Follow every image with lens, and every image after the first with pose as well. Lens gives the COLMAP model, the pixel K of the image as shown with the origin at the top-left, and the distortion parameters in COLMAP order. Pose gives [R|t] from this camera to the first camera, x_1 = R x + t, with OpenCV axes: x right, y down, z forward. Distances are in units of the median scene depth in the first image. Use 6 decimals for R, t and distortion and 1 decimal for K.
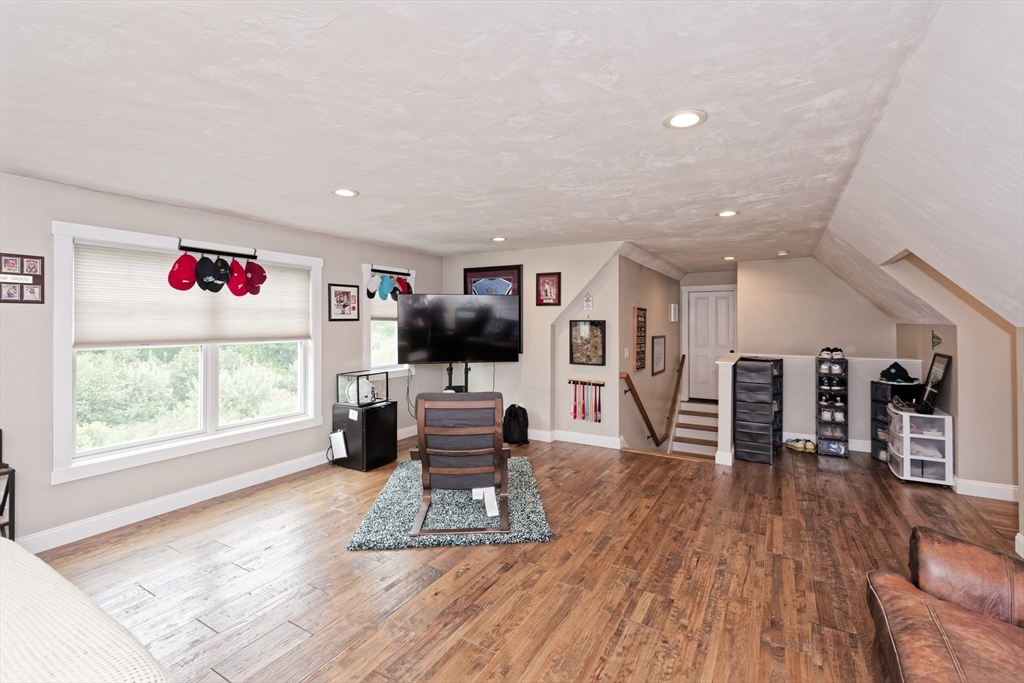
lens RADIAL K [[459.9, 0, 514.8], [0, 459.9, 319.0], [0, 0, 1]] dist [0.001067, 0.000035]
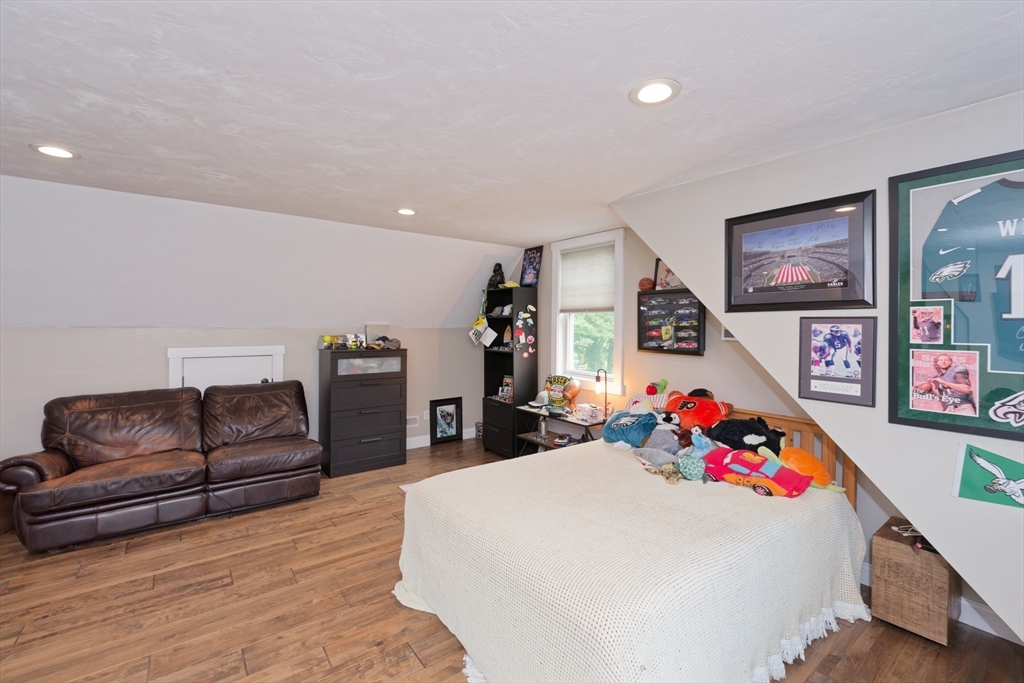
lens RADIAL K [[441.7, 0, 511.6], [0, 441.7, 327.0], [0, 0, 1]] dist [-0.001396, 0.000040]
pose [[-0.919508, -0.006059, 0.393024, -0.645427], [-0.006498, 0.999979, 0.000214, -0.005445], [-0.393017, -0.002357, -0.919528, 0.879555]]
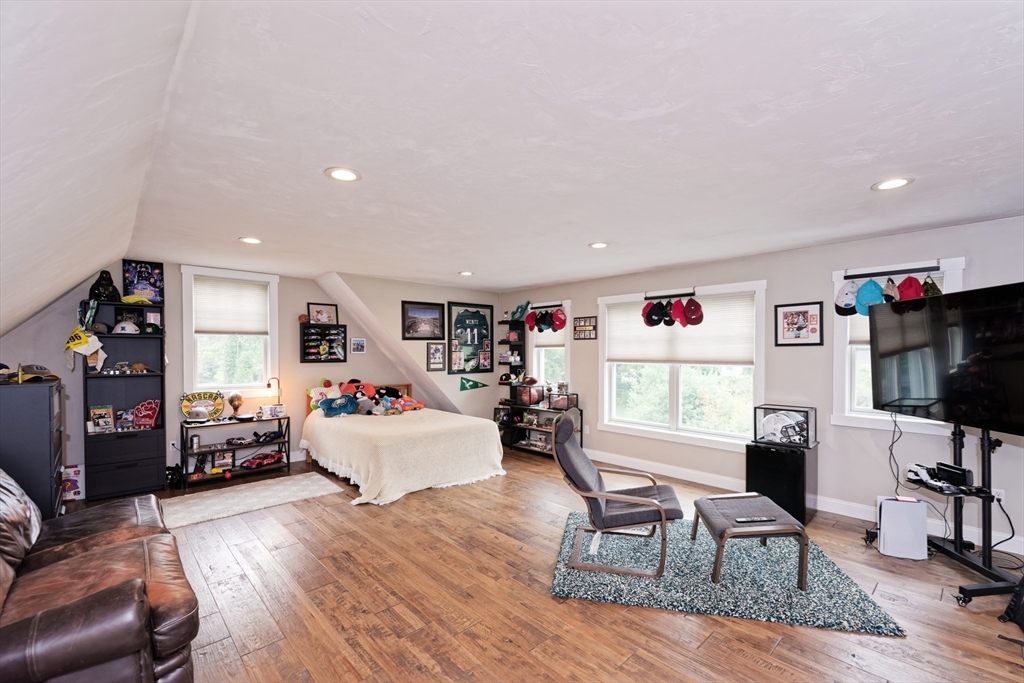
lens RADIAL K [[433.8, 0, 514.4], [0, 433.8, 355.0], [0, 0, 1]] dist [0.000286, -0.000037]
pose [[-0.289019, 0.010398, -0.957267, 0.737659], [0.006381, 0.999940, 0.008935, 0.013648], [0.957302, -0.003526, -0.289067, 0.974001]]
